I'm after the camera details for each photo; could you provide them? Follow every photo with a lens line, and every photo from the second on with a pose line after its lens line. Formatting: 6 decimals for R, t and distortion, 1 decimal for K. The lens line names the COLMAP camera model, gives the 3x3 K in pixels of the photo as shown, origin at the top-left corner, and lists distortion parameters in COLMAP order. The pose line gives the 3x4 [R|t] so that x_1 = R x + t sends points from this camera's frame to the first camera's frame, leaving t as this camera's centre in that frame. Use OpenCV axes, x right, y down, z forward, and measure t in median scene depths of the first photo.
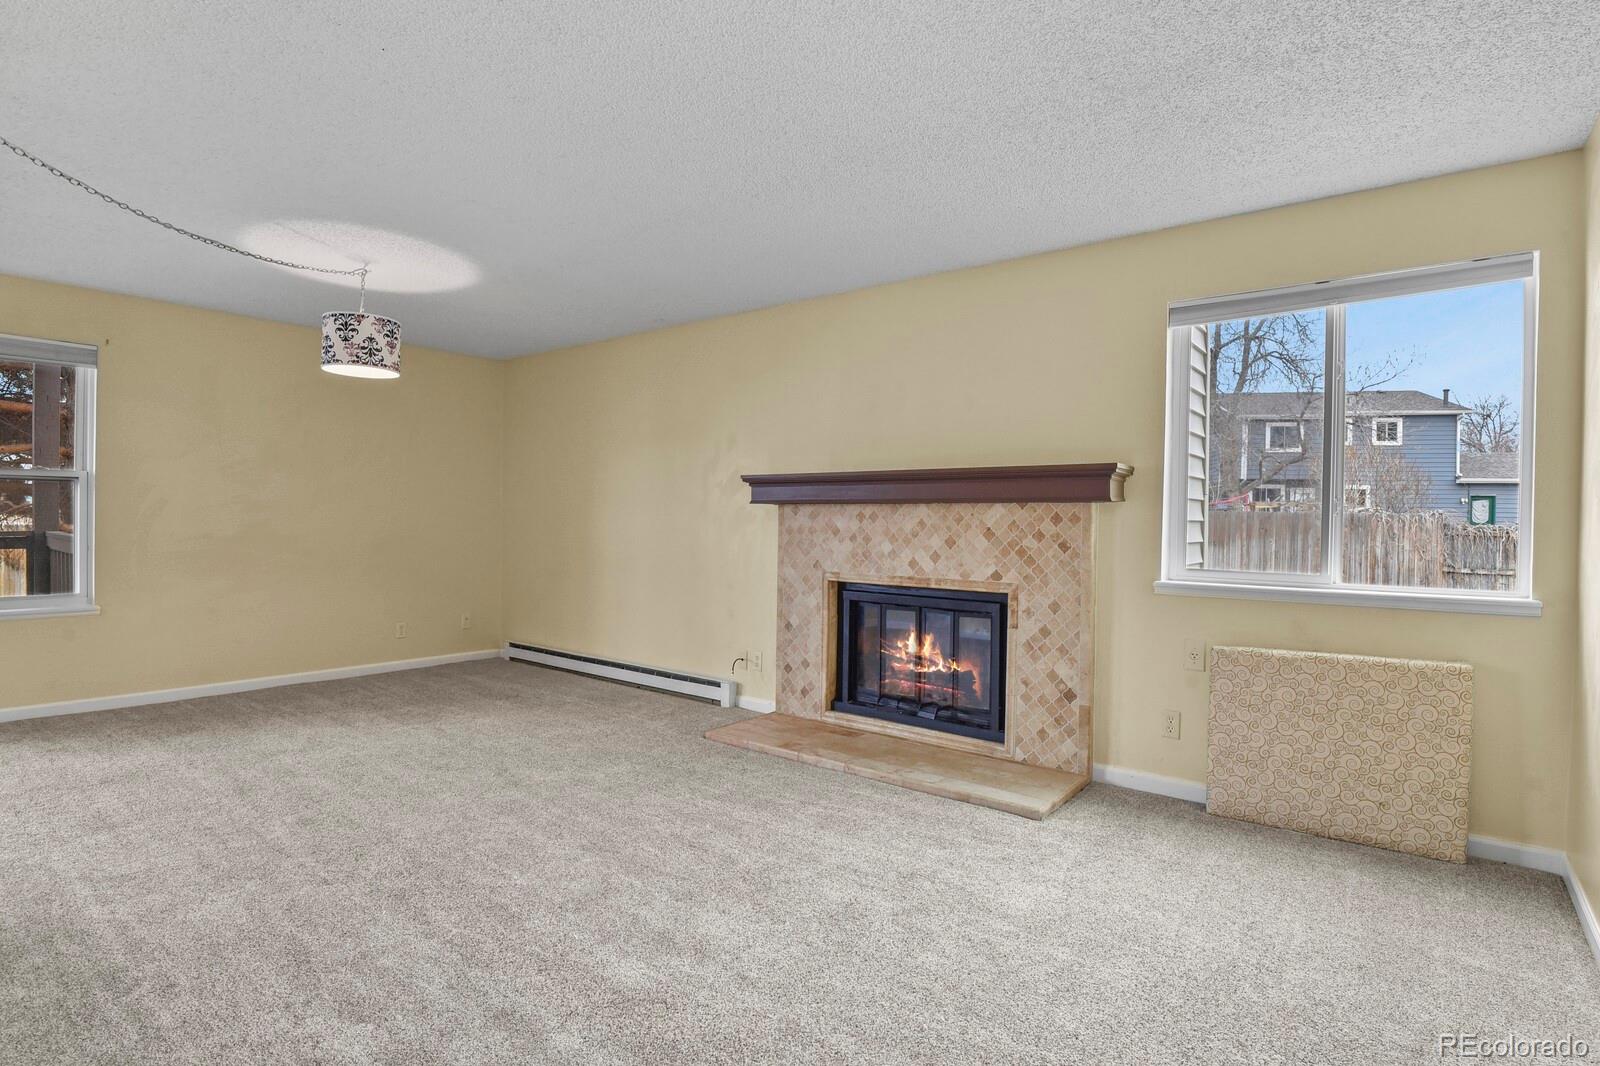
lens RADIAL K [[780.3, 0, 827.3], [0, 780.3, 517.6], [0, 0, 1]] dist [-0.018092, -0.002877]
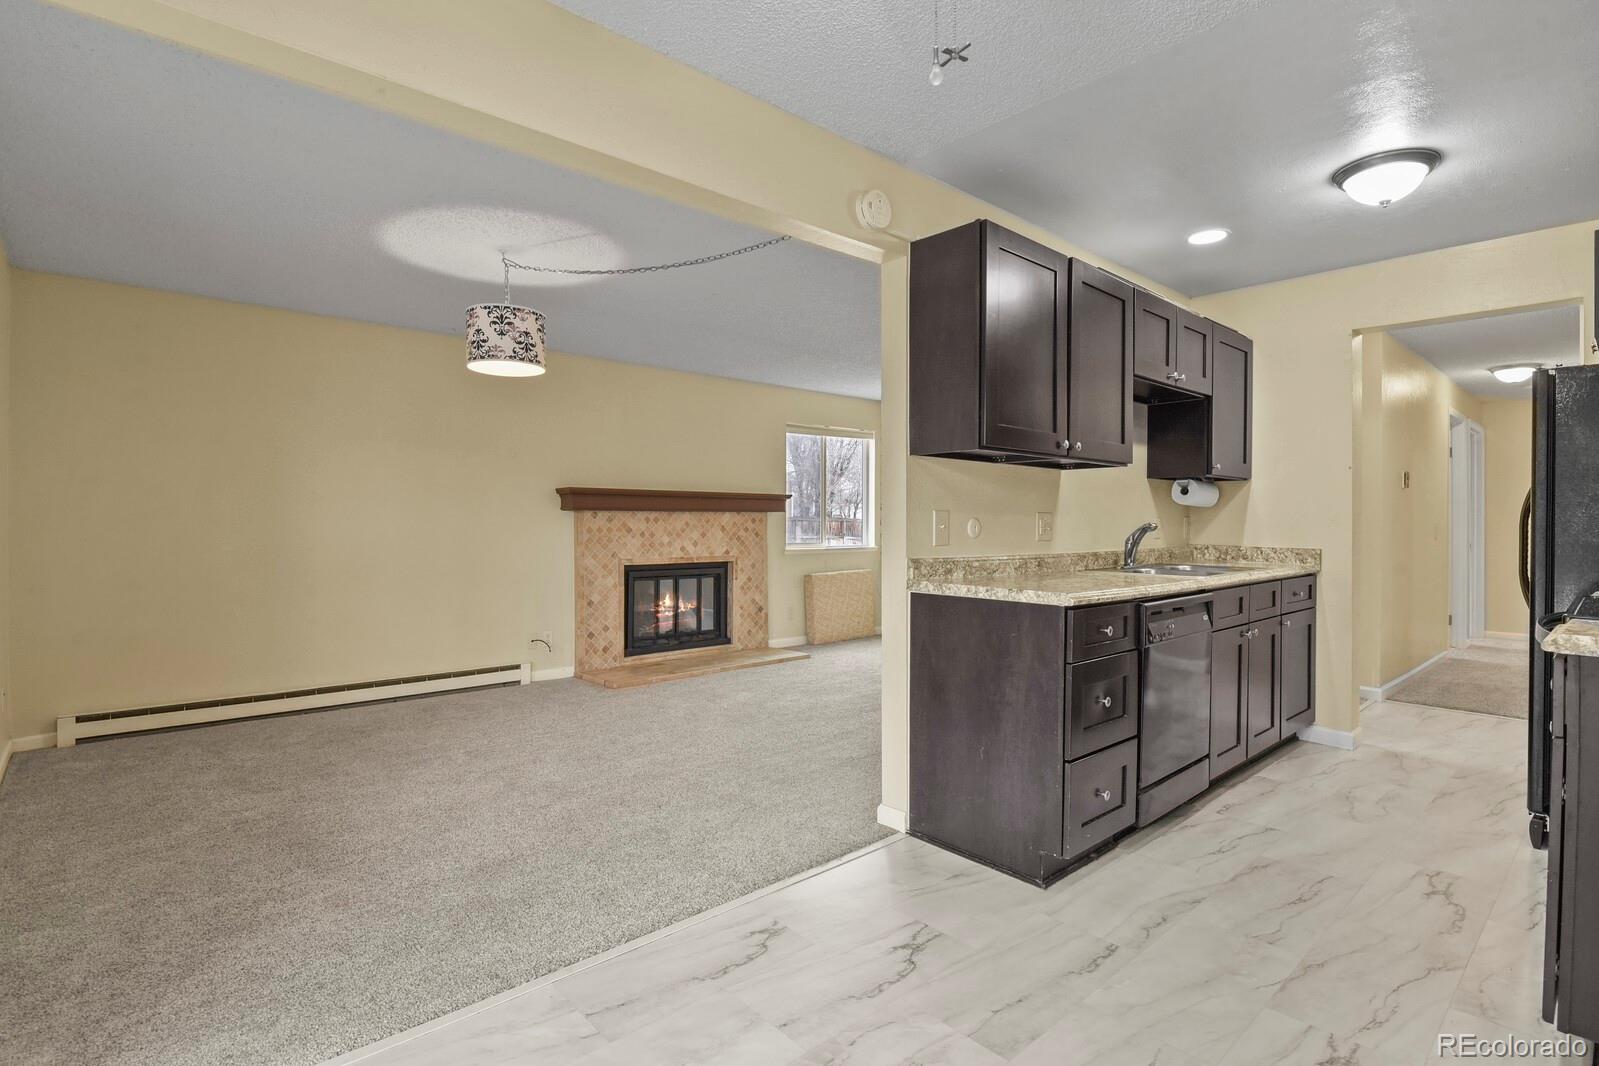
lens RADIAL K [[779.8, 0, 806.3], [0, 779.8, 523.2], [0, 0, 1]] dist [-0.018092, -0.002877]
pose [[0.197030, -0.010463, 0.980342, -1.373066], [0.000945, 0.999945, 0.010482, -0.010074], [-0.980397, -0.001139, 0.197029, 0.418722]]
